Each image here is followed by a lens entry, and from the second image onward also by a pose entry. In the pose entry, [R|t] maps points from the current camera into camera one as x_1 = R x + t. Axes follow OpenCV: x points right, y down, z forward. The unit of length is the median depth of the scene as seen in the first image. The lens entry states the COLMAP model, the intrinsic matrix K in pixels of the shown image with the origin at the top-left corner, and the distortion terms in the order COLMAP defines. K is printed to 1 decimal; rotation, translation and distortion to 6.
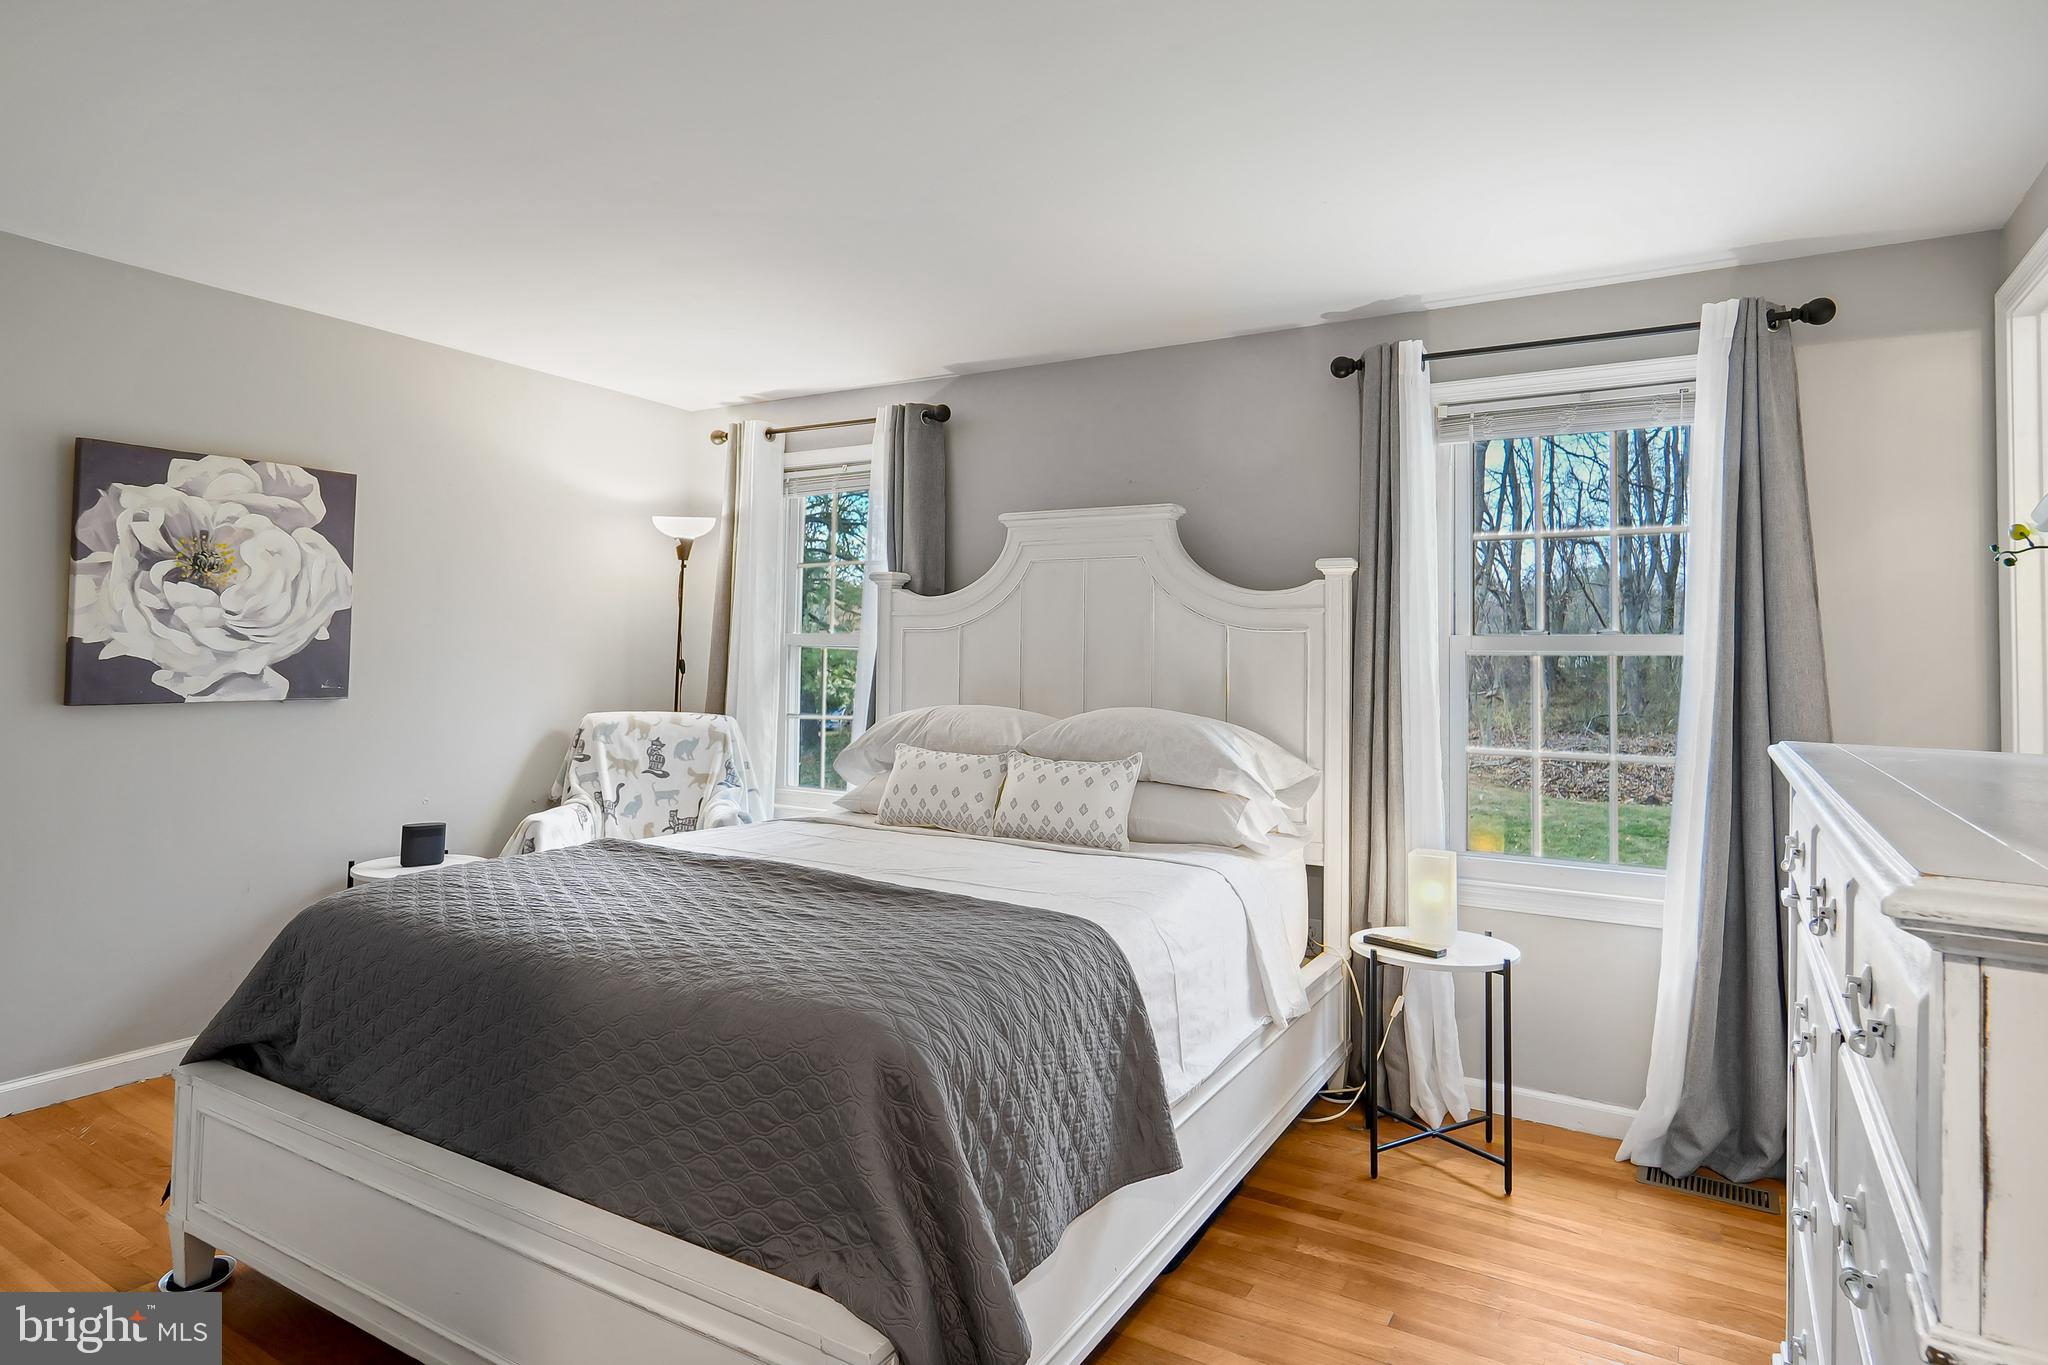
lens RADIAL K [[1077.7, 0, 1061.2], [0, 1077.7, 643.7], [0, 0, 1]] dist [-0.004789, 0.002317]
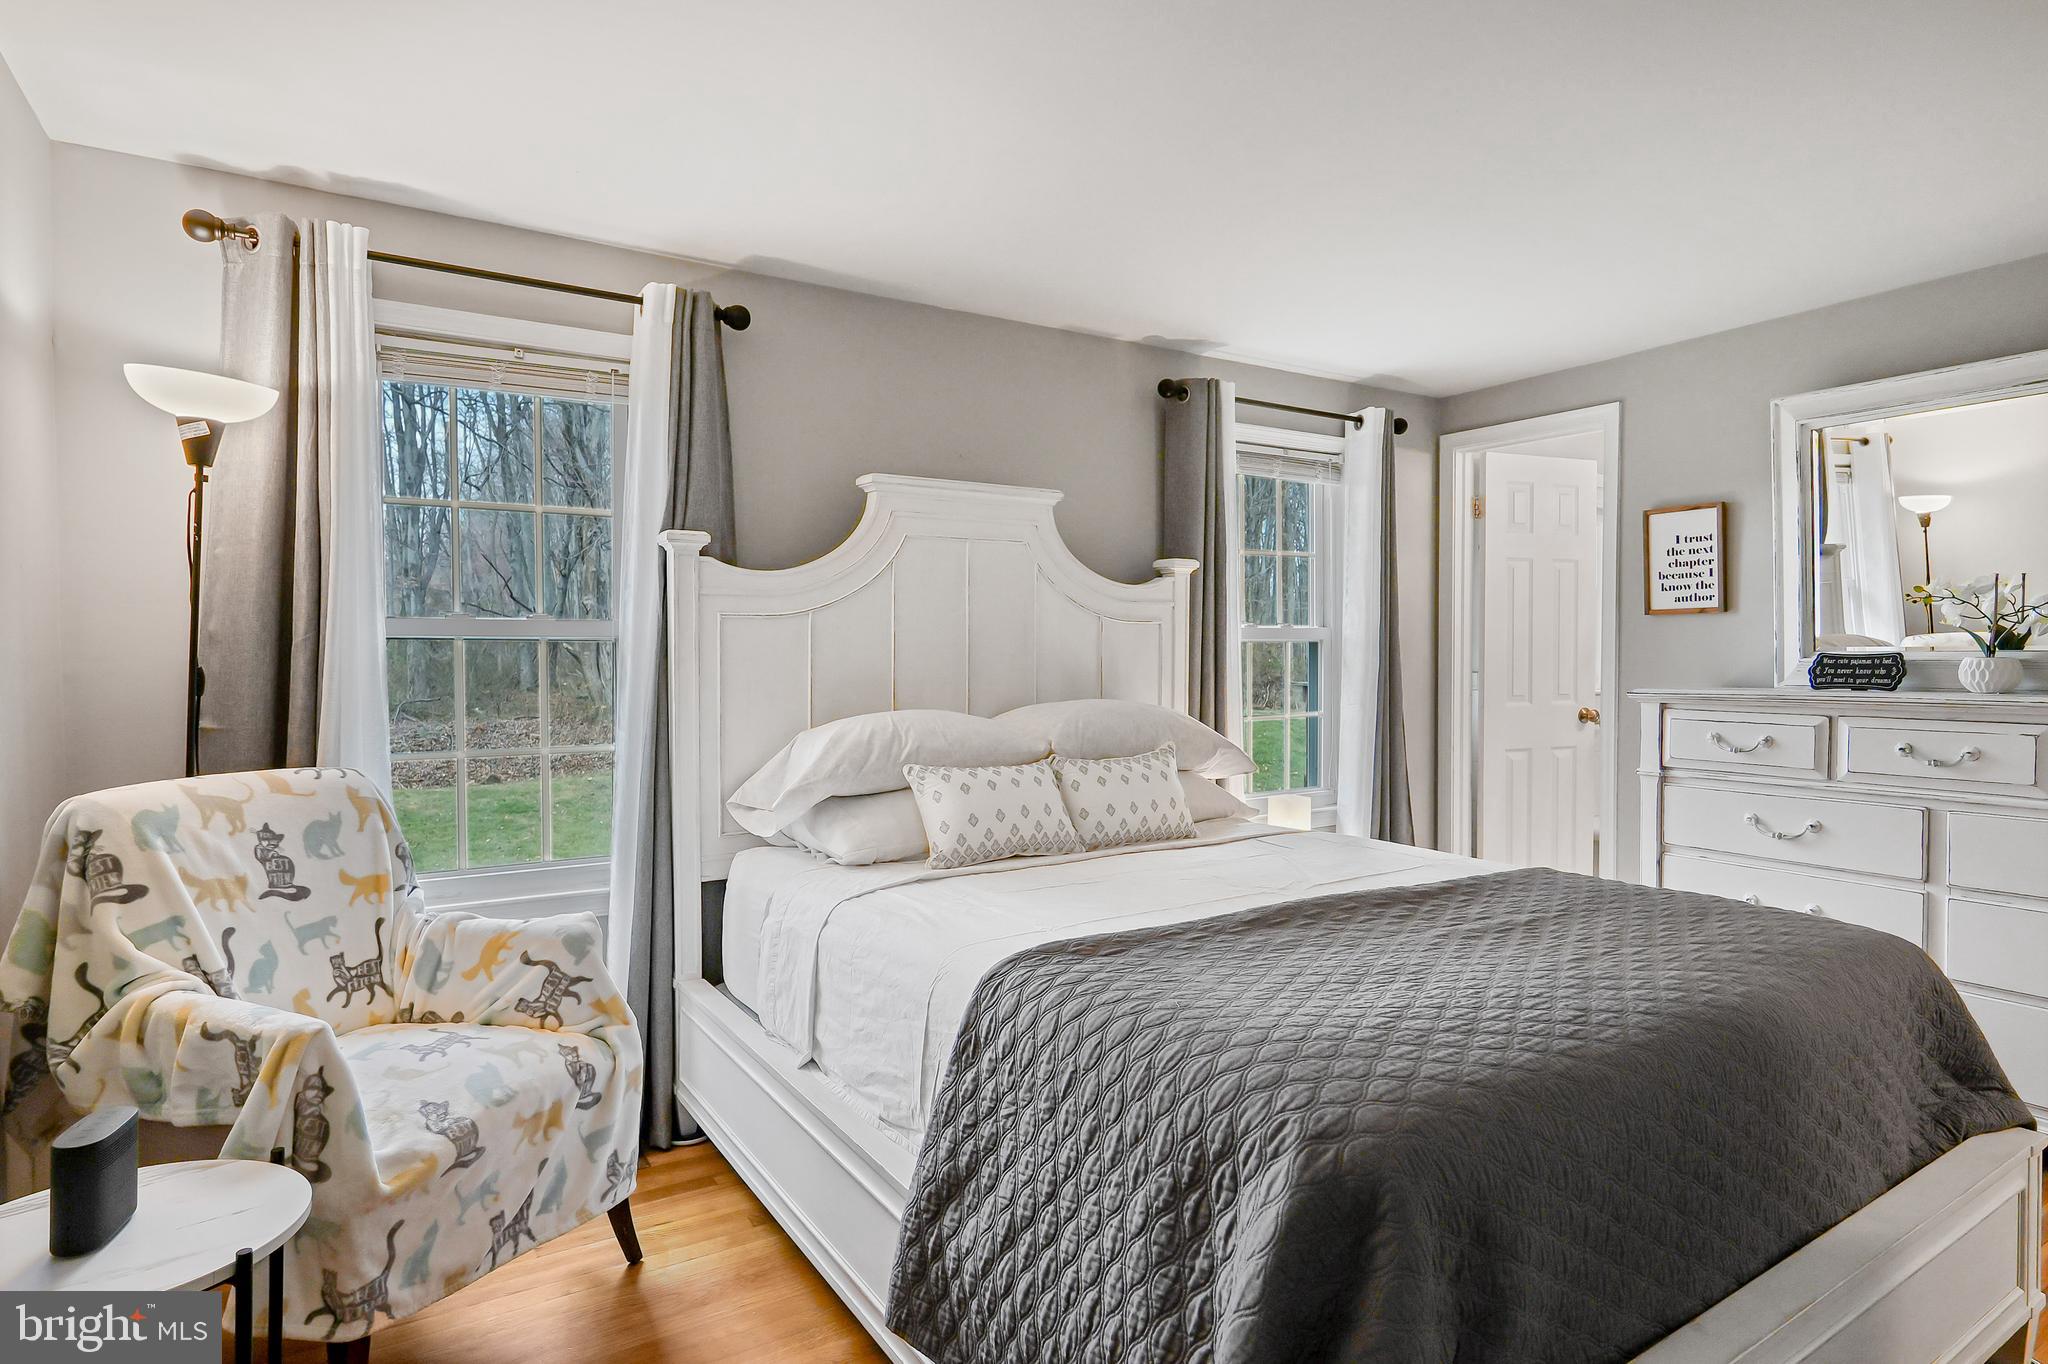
lens RADIAL K [[1077.7, 0, 1022.2], [0, 1077.7, 673.5], [0, 0, 1]] dist [-0.004789, 0.002317]
pose [[0.488874, -0.035541, 0.871630, -0.646779], [-0.003946, 0.999069, 0.042951, -0.005273], [-0.872346, -0.024437, 0.488279, 0.459979]]
